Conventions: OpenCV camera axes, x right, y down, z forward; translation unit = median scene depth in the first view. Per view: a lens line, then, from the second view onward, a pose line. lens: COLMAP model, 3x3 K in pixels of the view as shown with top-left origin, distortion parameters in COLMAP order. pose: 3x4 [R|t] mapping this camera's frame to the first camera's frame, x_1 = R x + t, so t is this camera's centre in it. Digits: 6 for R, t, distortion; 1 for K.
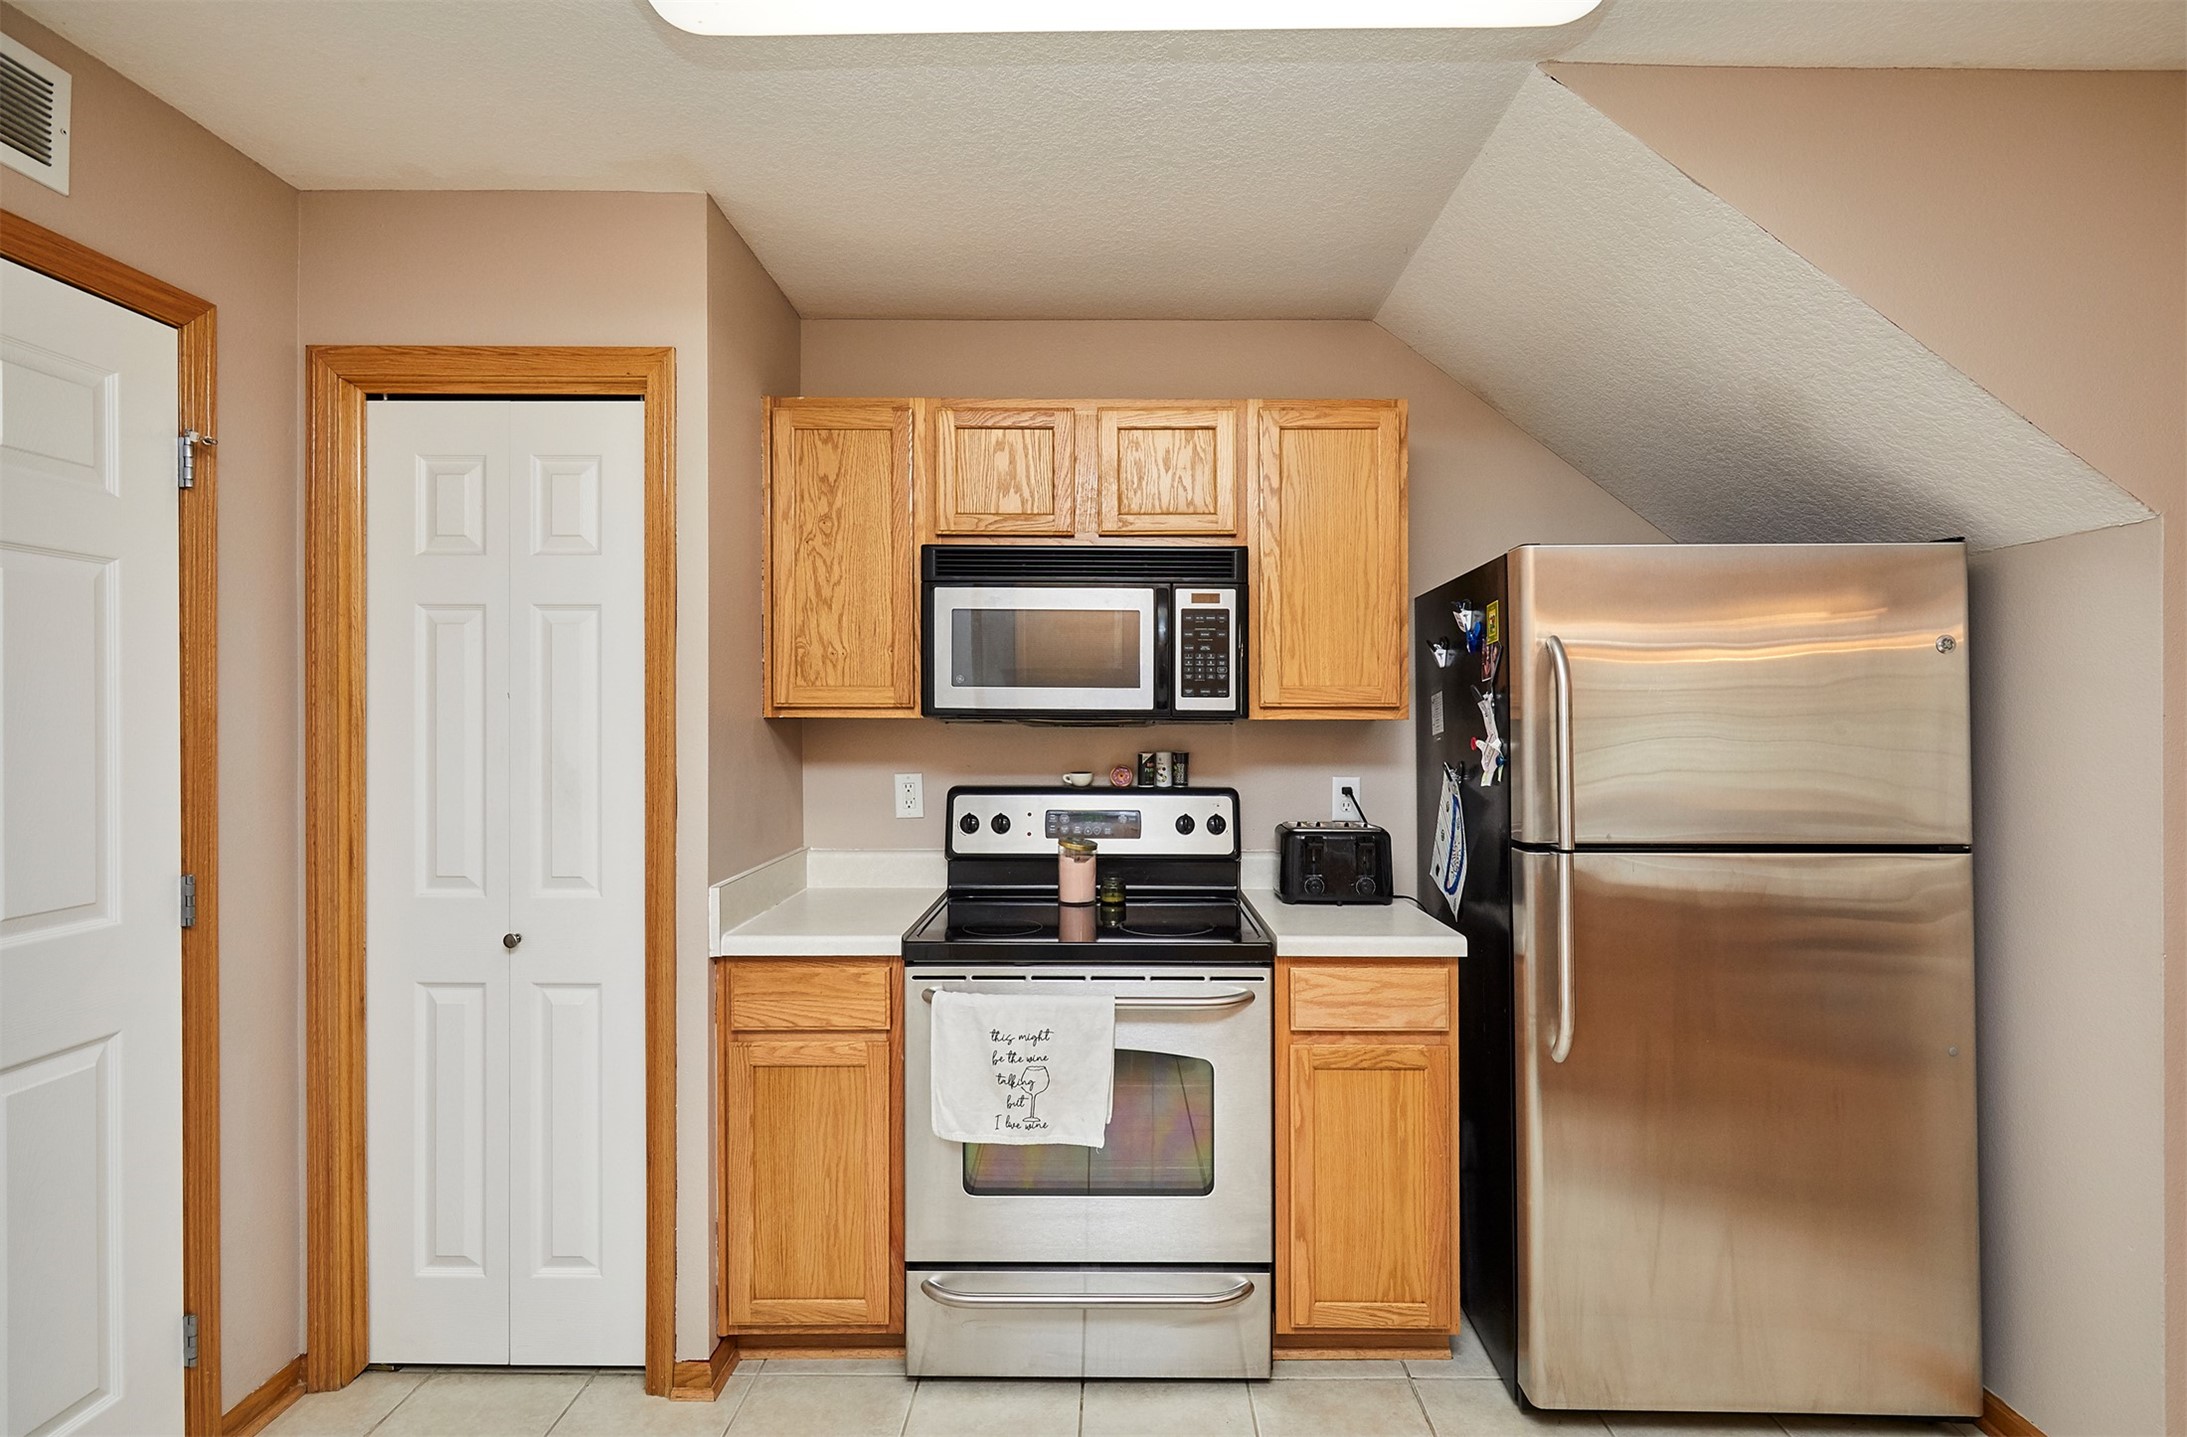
lens RADIAL K [[1045.2, 0, 1103.5], [0, 1045.2, 708.8], [0, 0, 1]] dist [0.001971, 0.000675]
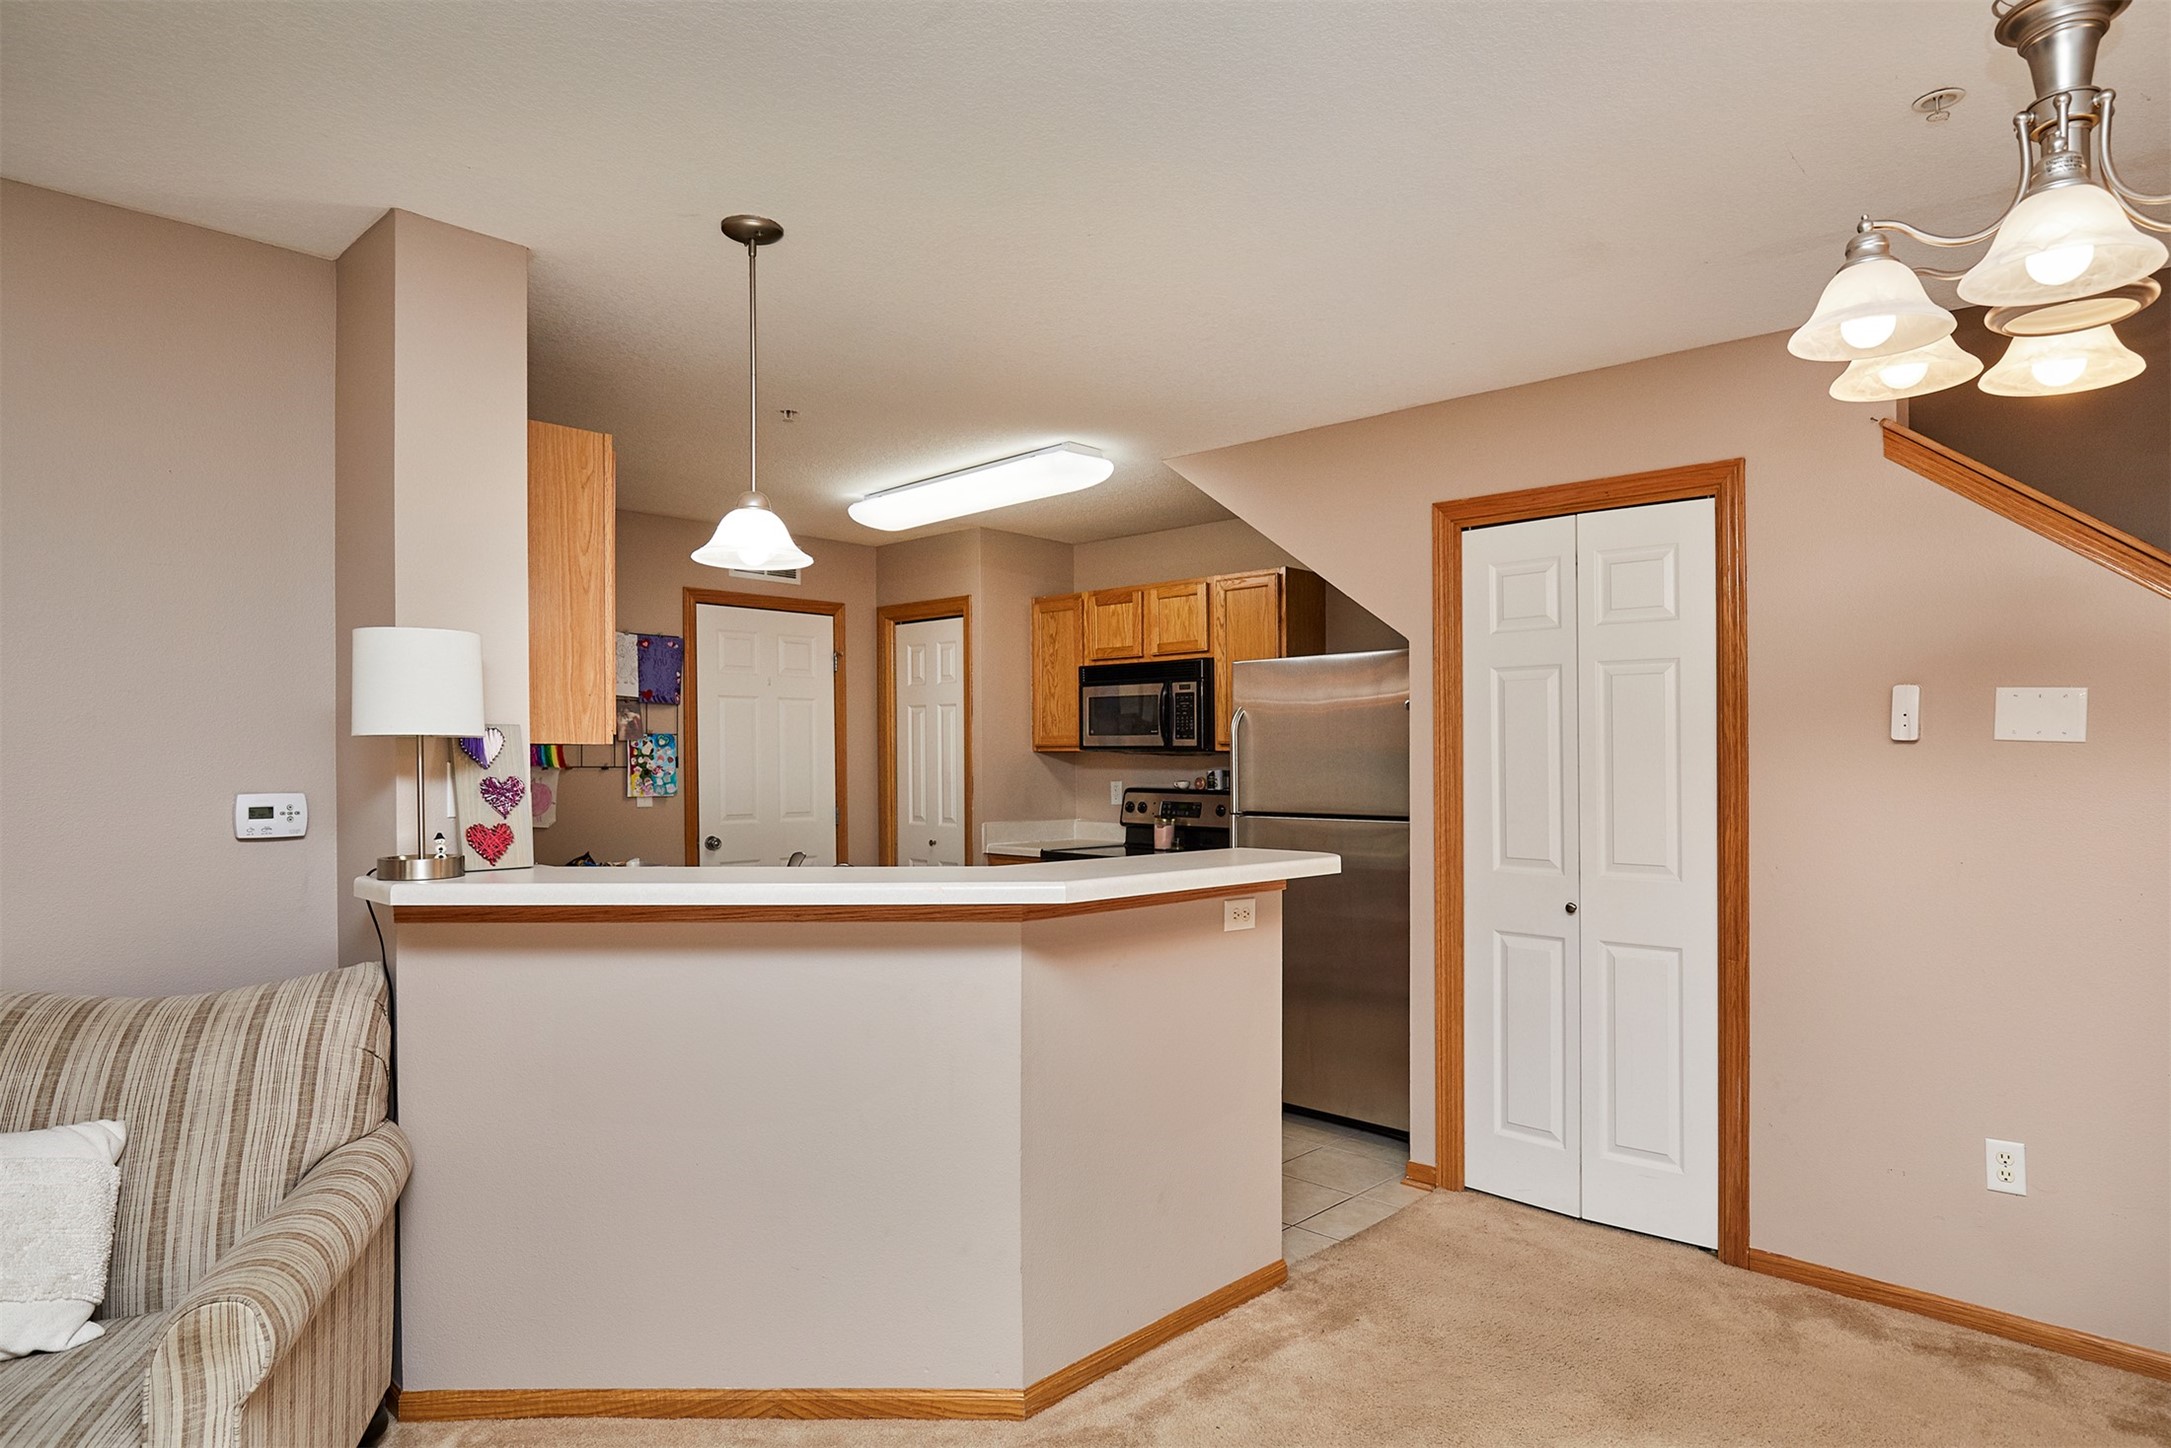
lens RADIAL K [[1277.1, 0, 1079.2], [0, 1277.1, 759.1], [0, 0, 1]] dist [0.000461, -0.000864]
pose [[0.704907, -0.002312, -0.709296, 1.602927], [0.007474, 0.999963, 0.004168, 0.013818], [0.709261, -0.008239, 0.704898, -0.763906]]
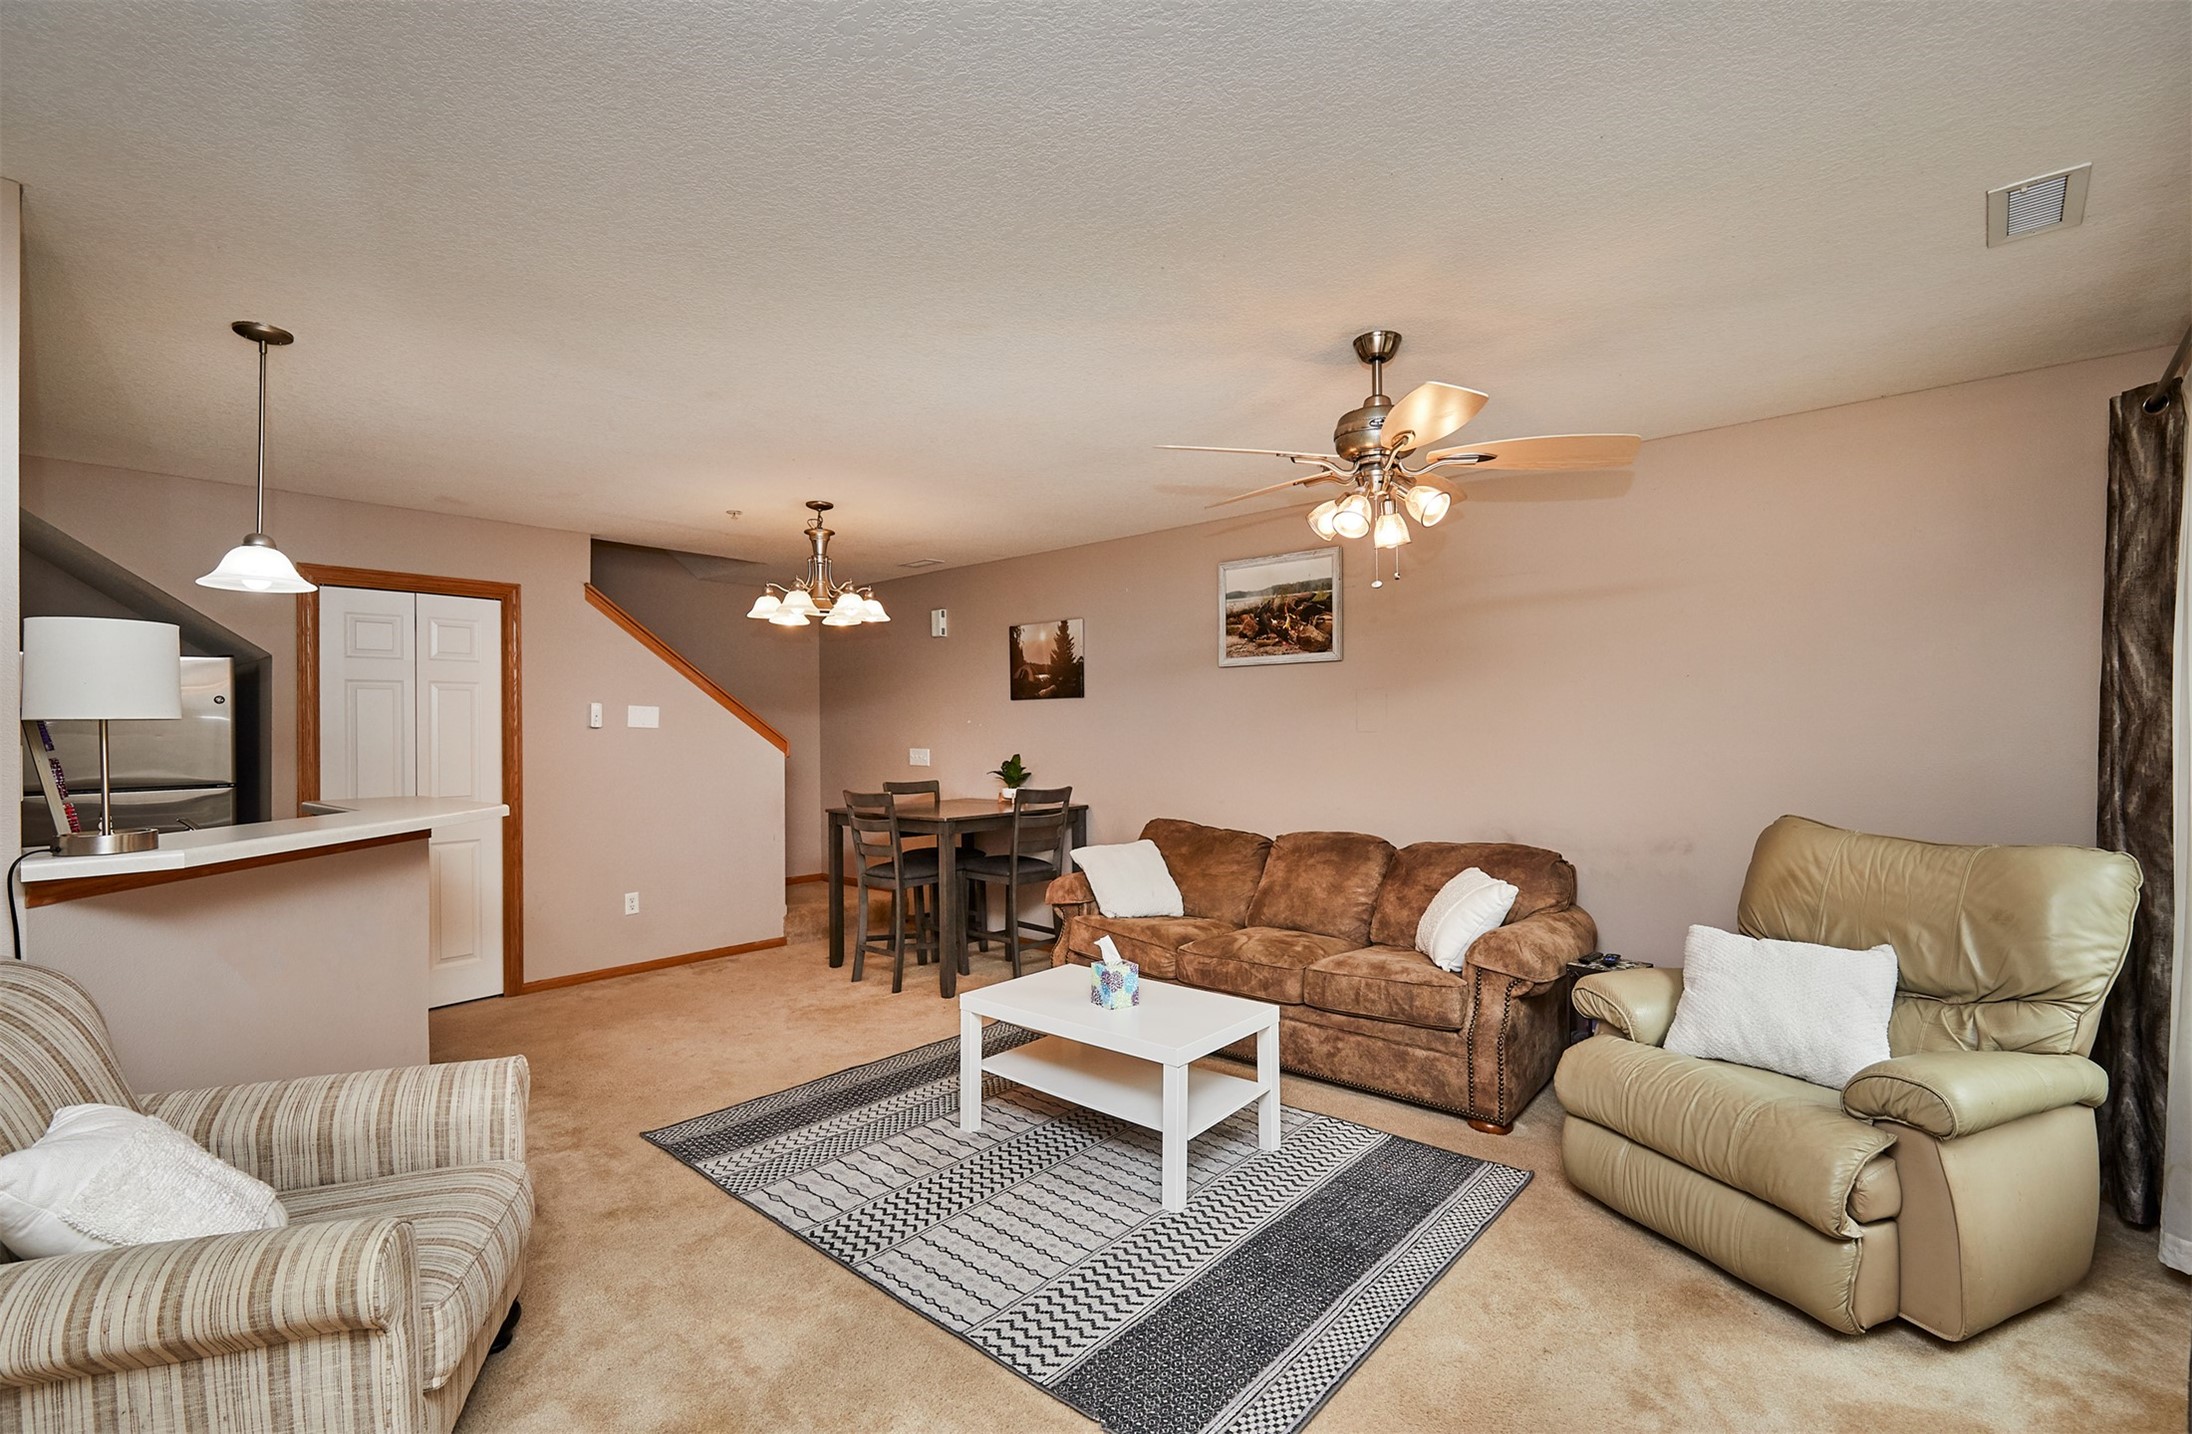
lens RADIAL K [[991.7, 0, 1113.0], [0, 991.7, 709.5], [0, 0, 1]] dist [-0.002437, 0.000102]
pose [[0.654052, 0.005574, 0.756429, 0.370650], [0.007646, 0.999873, -0.013979, 0.007148], [-0.756411, 0.014927, 0.653926, -1.613368]]
